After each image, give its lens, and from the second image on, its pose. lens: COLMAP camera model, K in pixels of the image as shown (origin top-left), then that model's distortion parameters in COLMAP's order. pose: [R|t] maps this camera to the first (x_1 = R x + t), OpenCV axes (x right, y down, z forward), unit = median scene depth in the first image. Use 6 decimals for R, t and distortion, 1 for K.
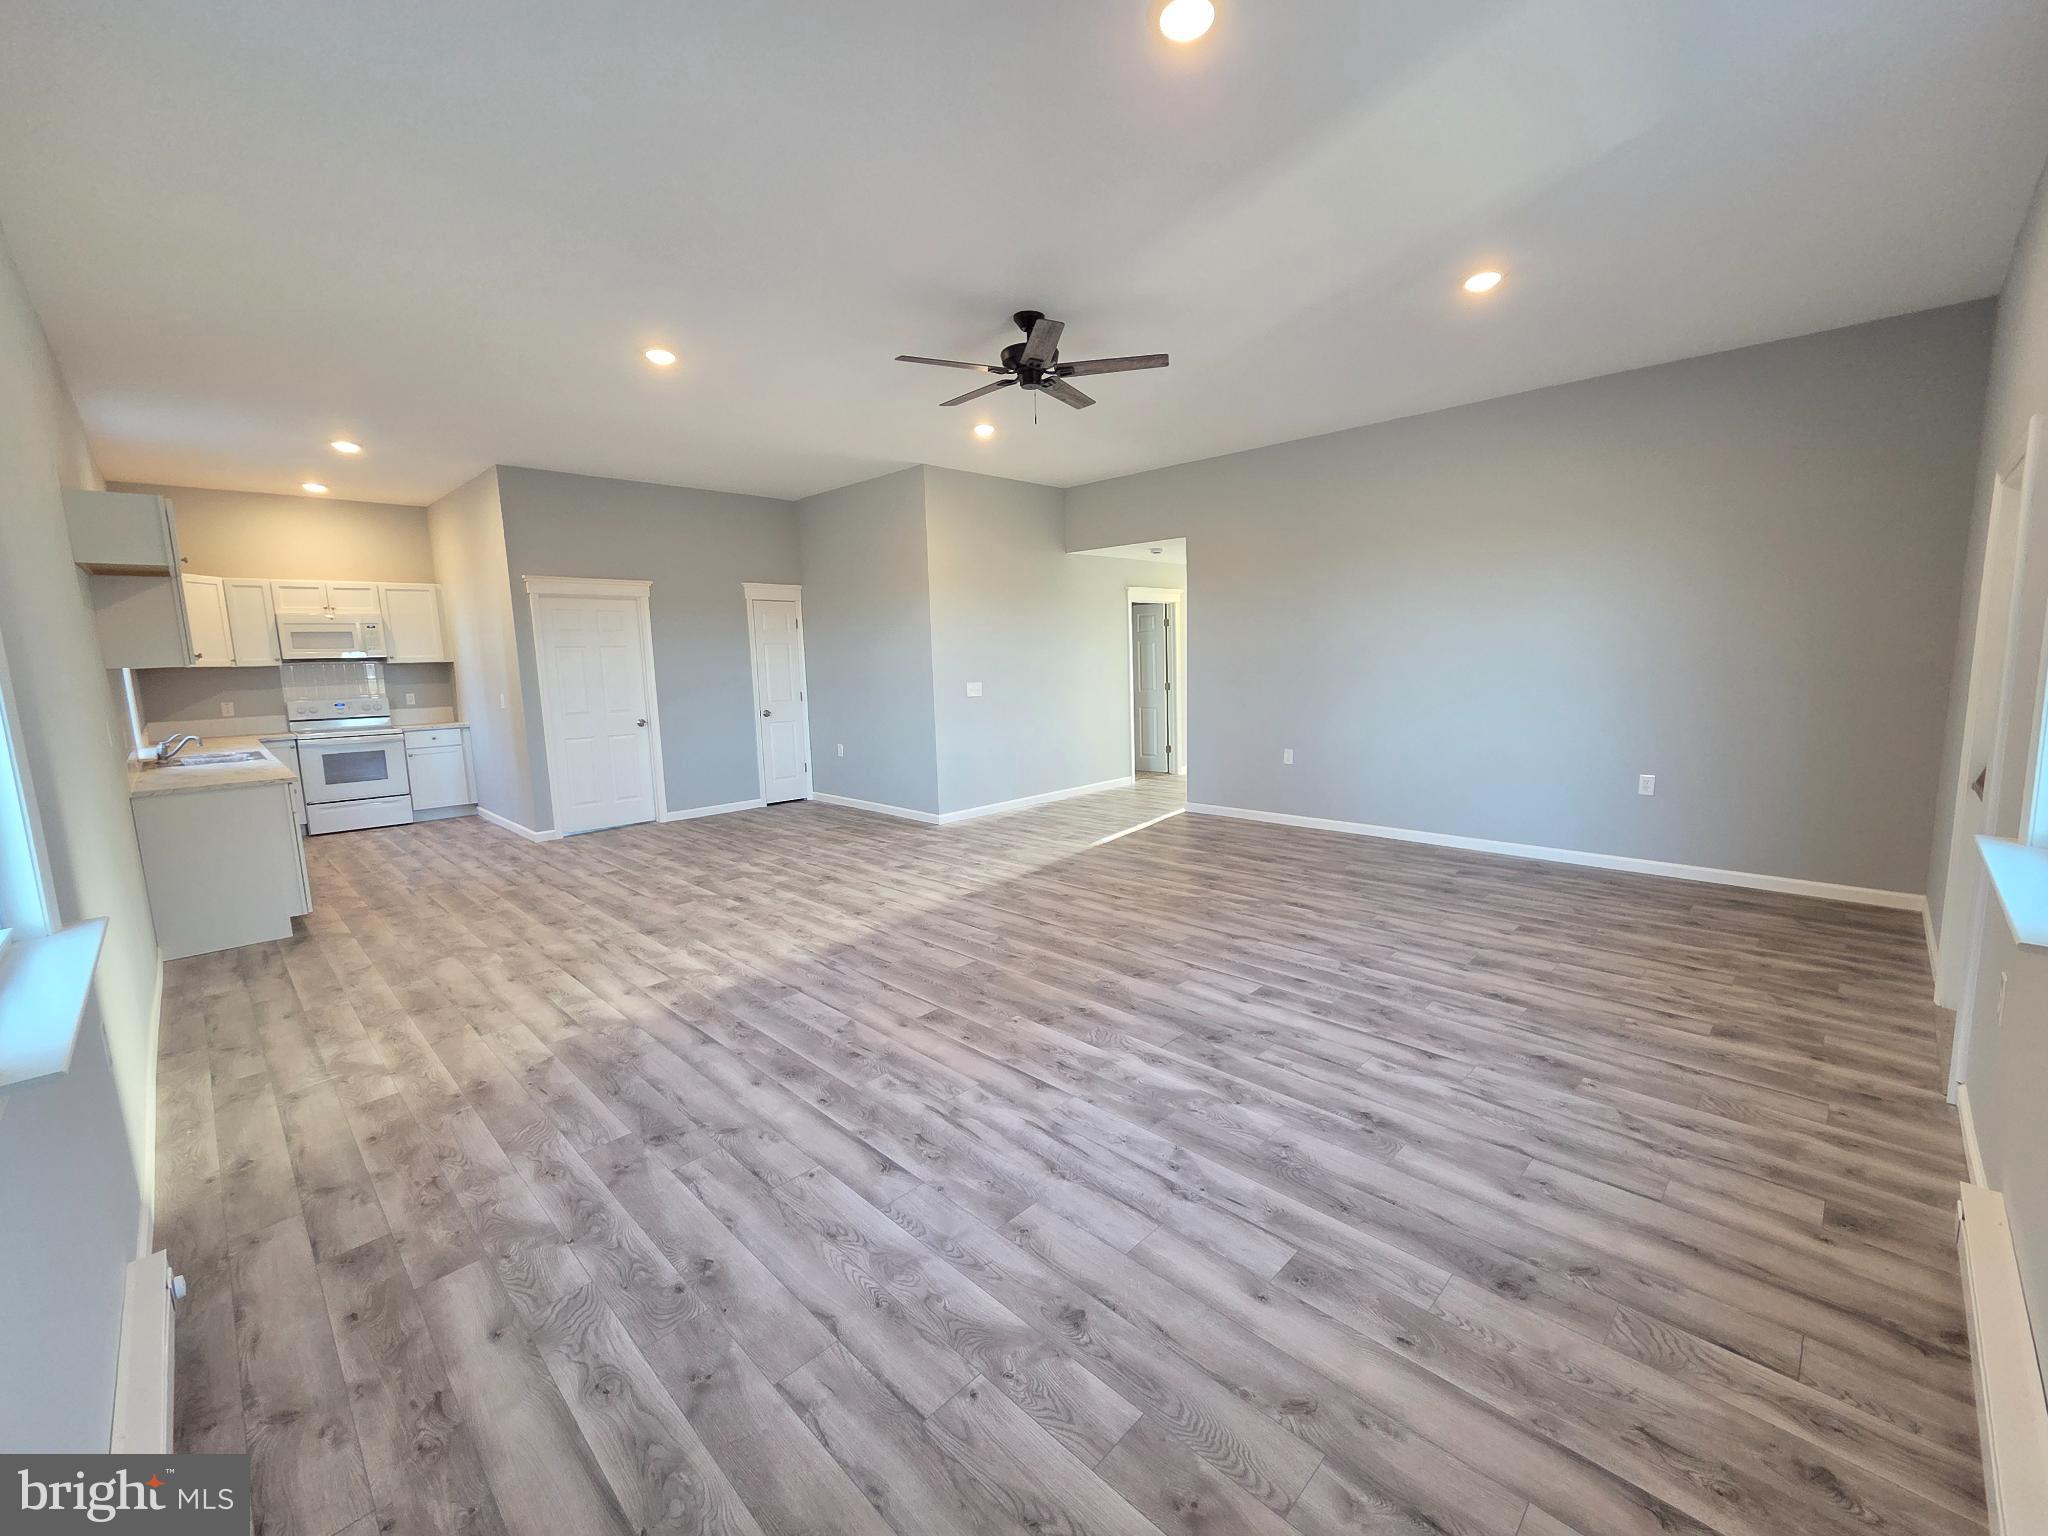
lens RADIAL K [[837.7, 0, 1028.0], [0, 837.7, 766.0], [0, 0, 1]] dist [-0.001437, 0.004031]
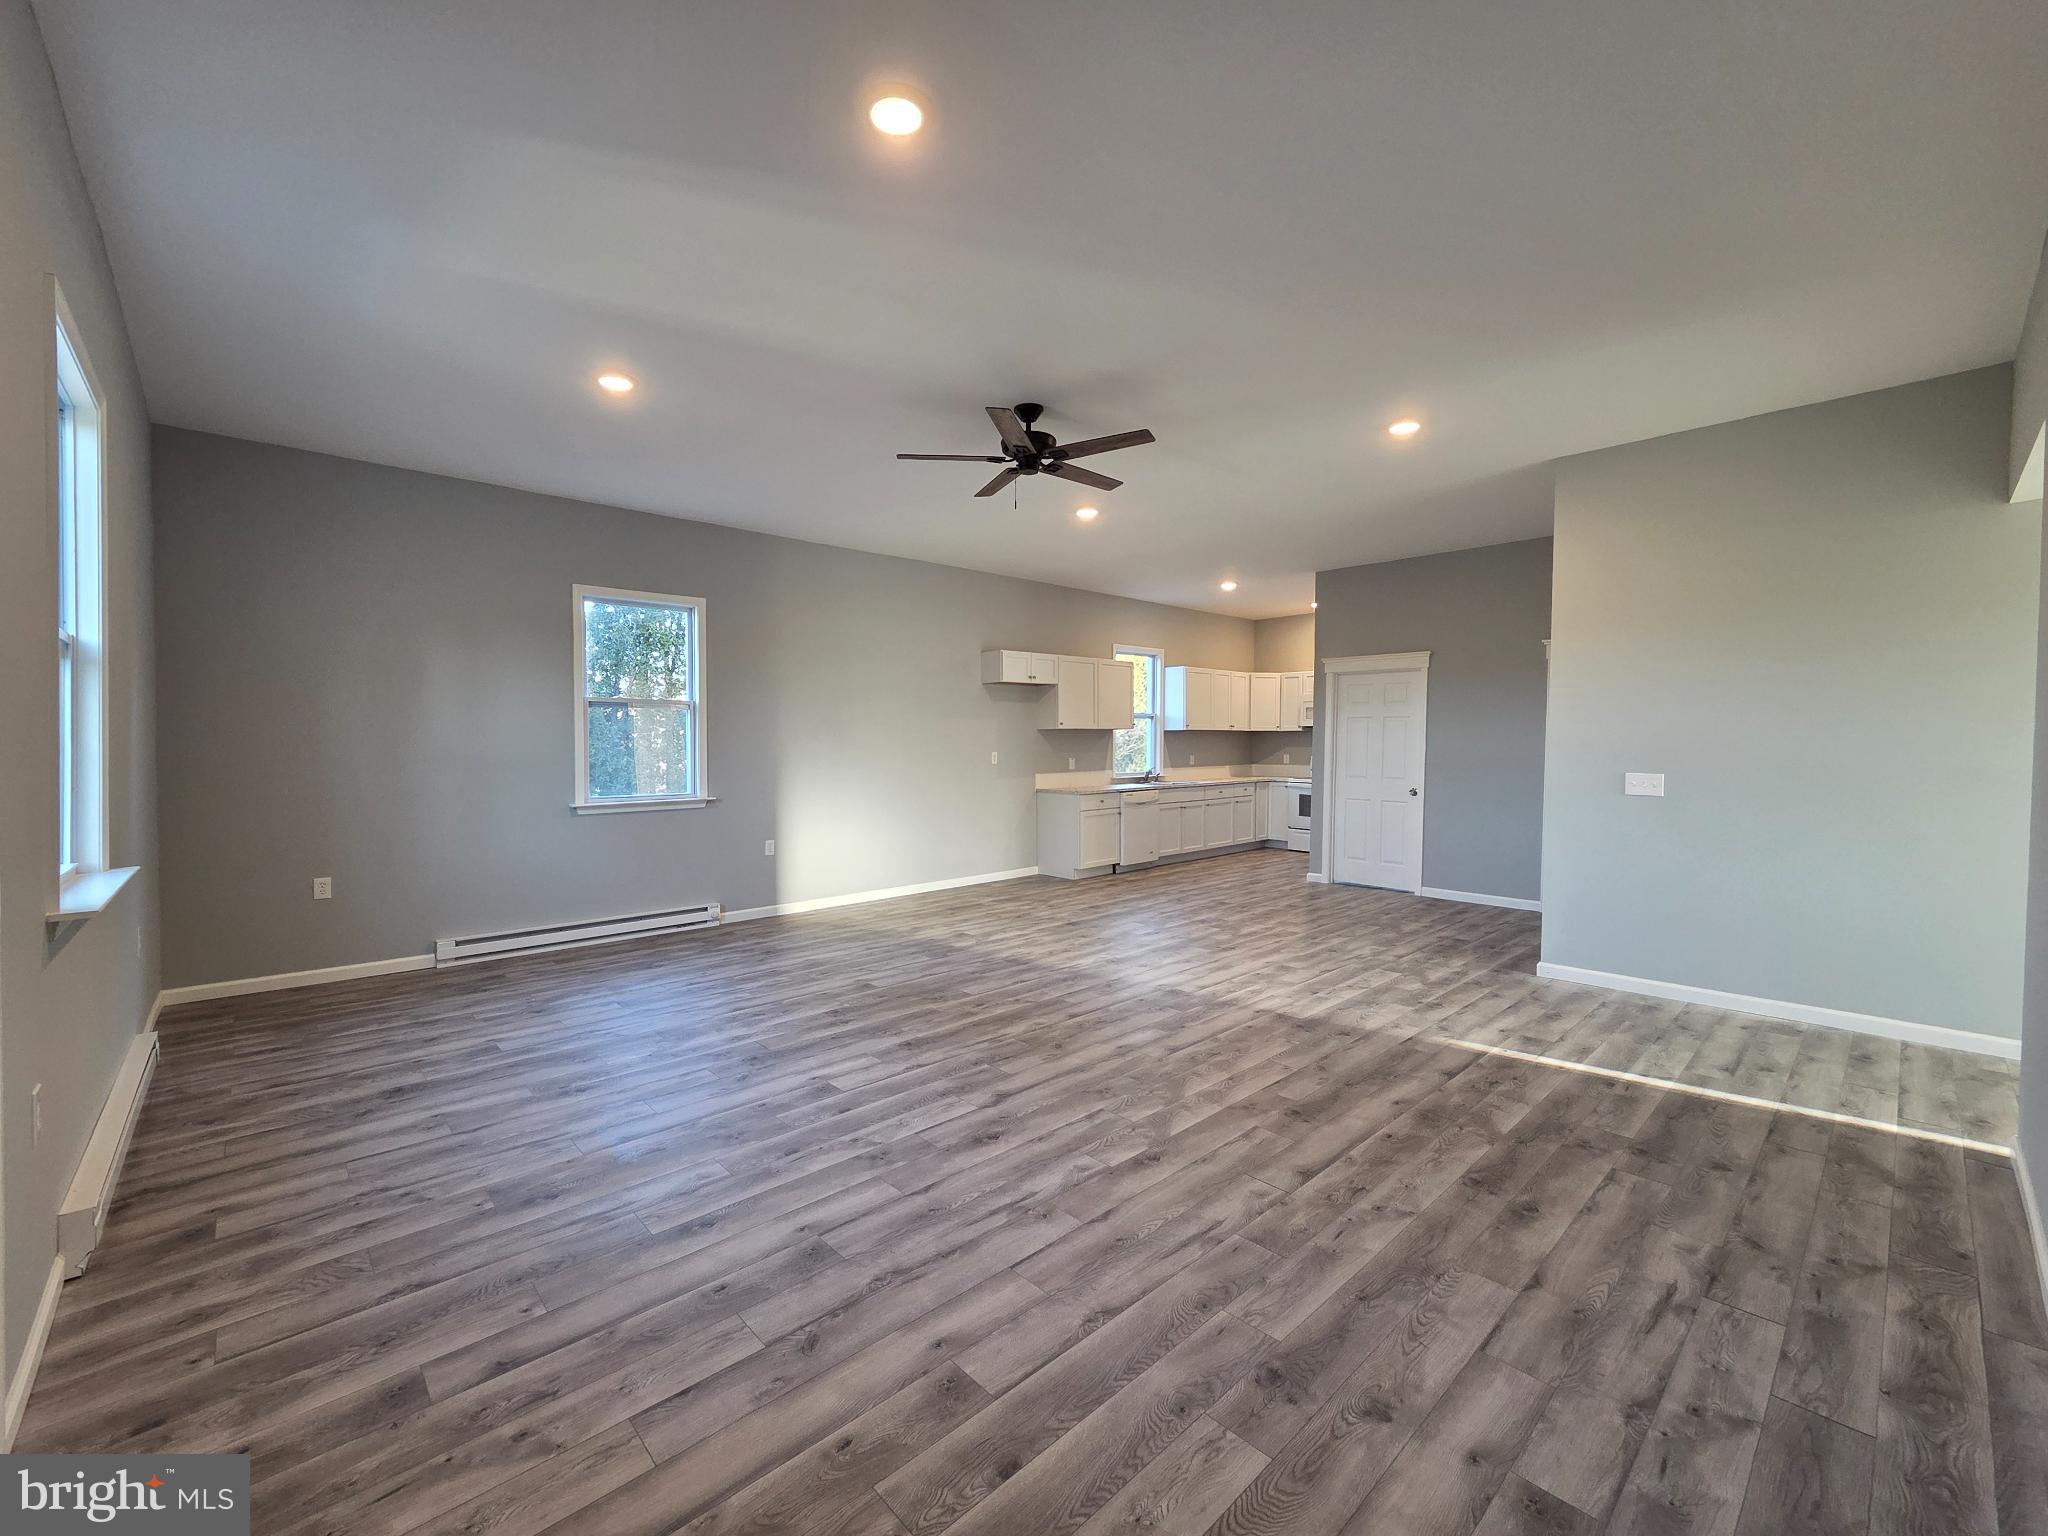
lens RADIAL K [[837.7, 0, 1024.7], [0, 837.7, 765.8], [0, 0, 1]] dist [-0.001437, 0.004031]
pose [[-0.032452, 0.054851, -0.997967, 1.152577], [-0.134553, 0.989164, 0.058742, -0.164007], [0.990375, 0.136185, -0.024721, 1.161615]]
